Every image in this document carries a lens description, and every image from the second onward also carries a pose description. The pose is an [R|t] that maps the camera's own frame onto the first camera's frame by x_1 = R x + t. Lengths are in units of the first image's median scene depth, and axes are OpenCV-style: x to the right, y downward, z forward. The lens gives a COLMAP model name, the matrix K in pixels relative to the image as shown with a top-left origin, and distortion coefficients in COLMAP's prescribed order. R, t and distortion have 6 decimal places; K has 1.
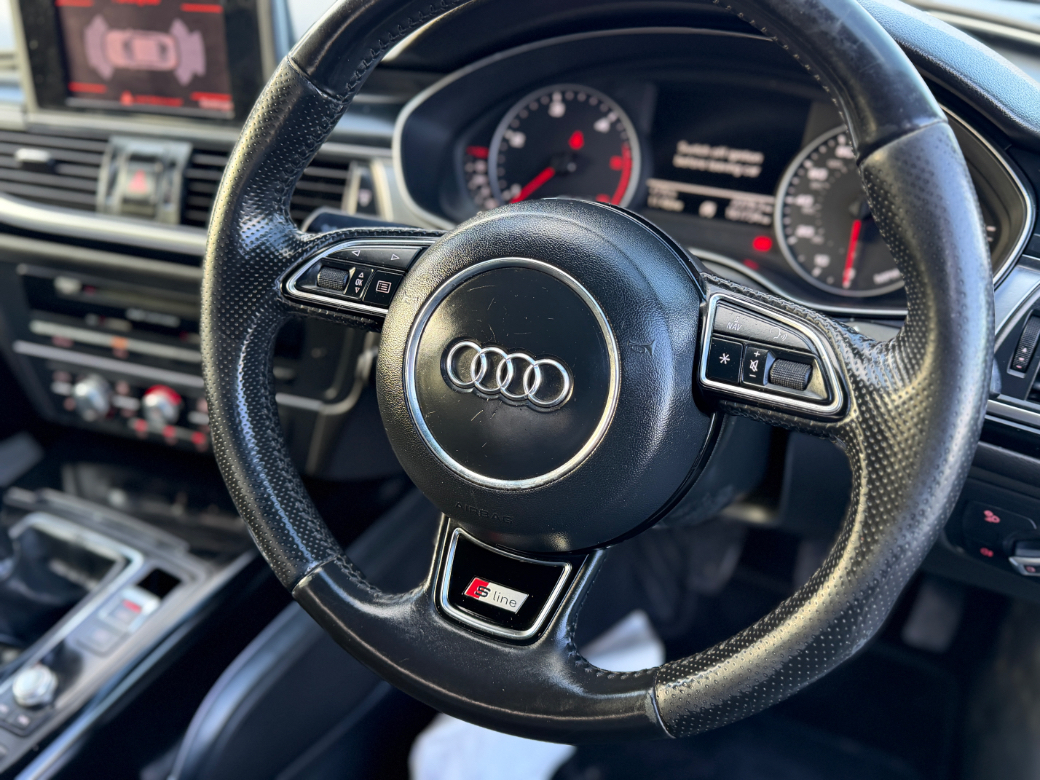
lens RADIAL K [[938.2, 0, 520.0], [0, 938.2, 390.0], [0, 0, 1]] dist [0.127023, -0.254610]
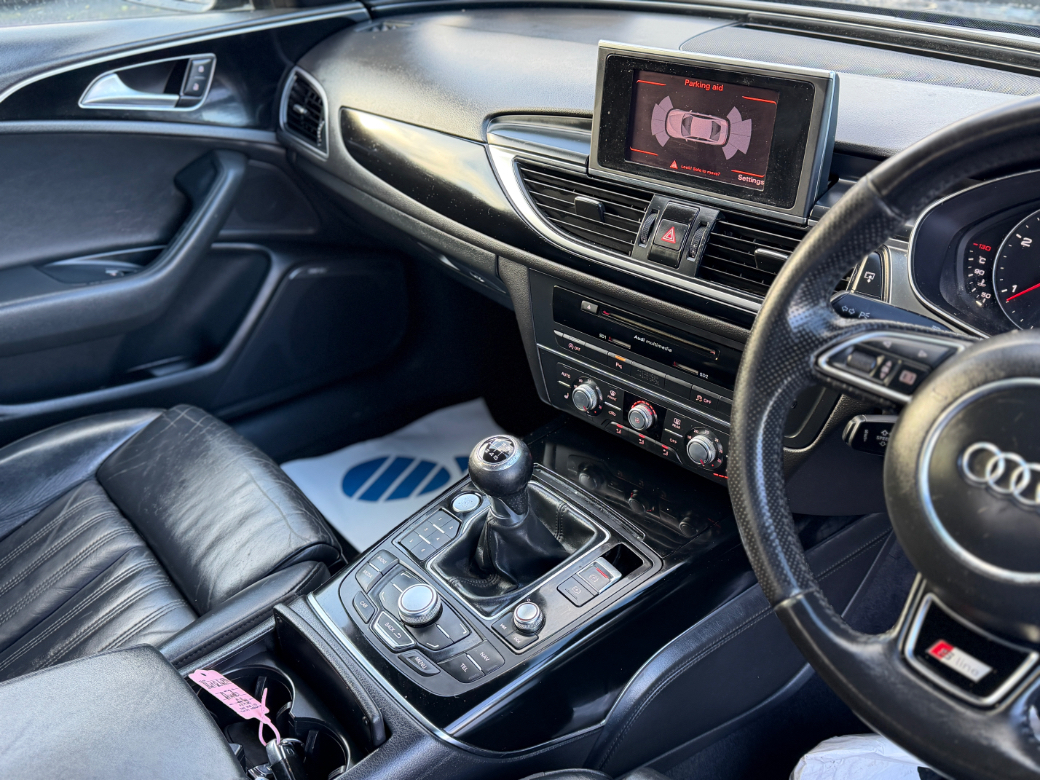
lens RADIAL K [[938.2, 0, 520.0], [0, 938.2, 390.0], [0, 0, 1]] dist [0.127023, -0.254610]
pose [[0.920672, 0.192076, -0.339809, -0.177964], [-0.190173, 0.980966, 0.039236, -0.047530], [0.340877, 0.028499, 0.939676, -0.267674]]
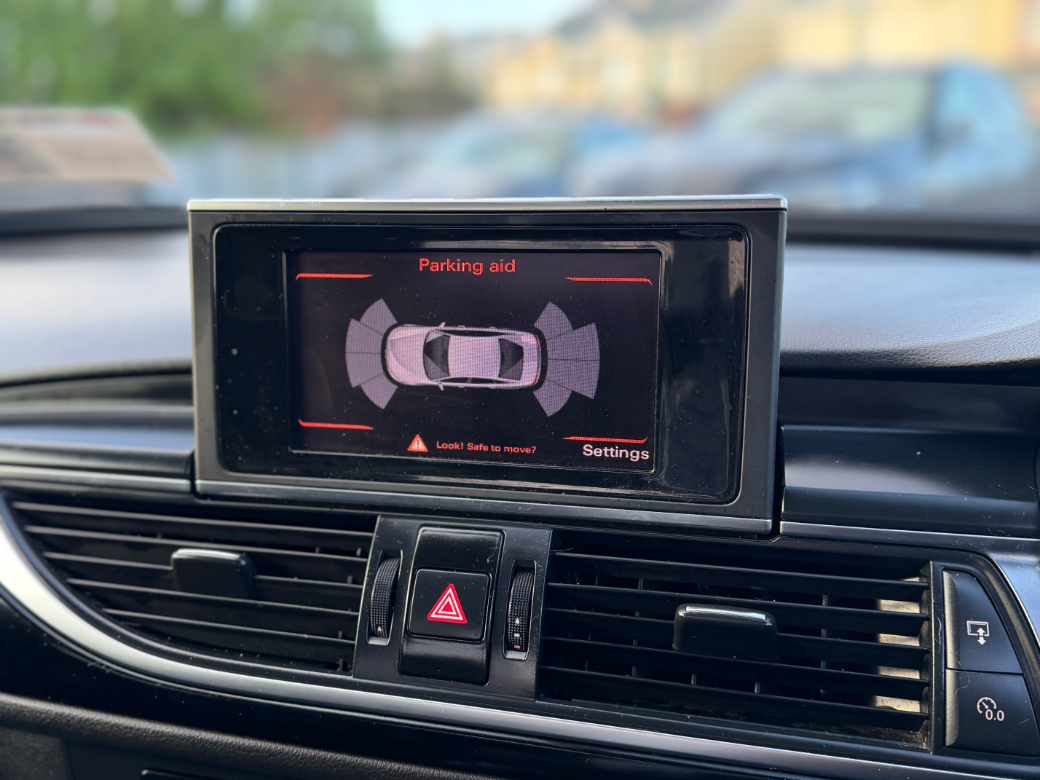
lens RADIAL K [[938.2, 0, 520.0], [0, 938.2, 390.0], [0, 0, 1]] dist [0.127023, -0.254610]
pose [[0.992798, -0.016737, 0.118627, -0.581651], [0.051753, 0.952949, -0.298679, -0.242915], [-0.108046, 0.302668, 0.946952, 0.677376]]
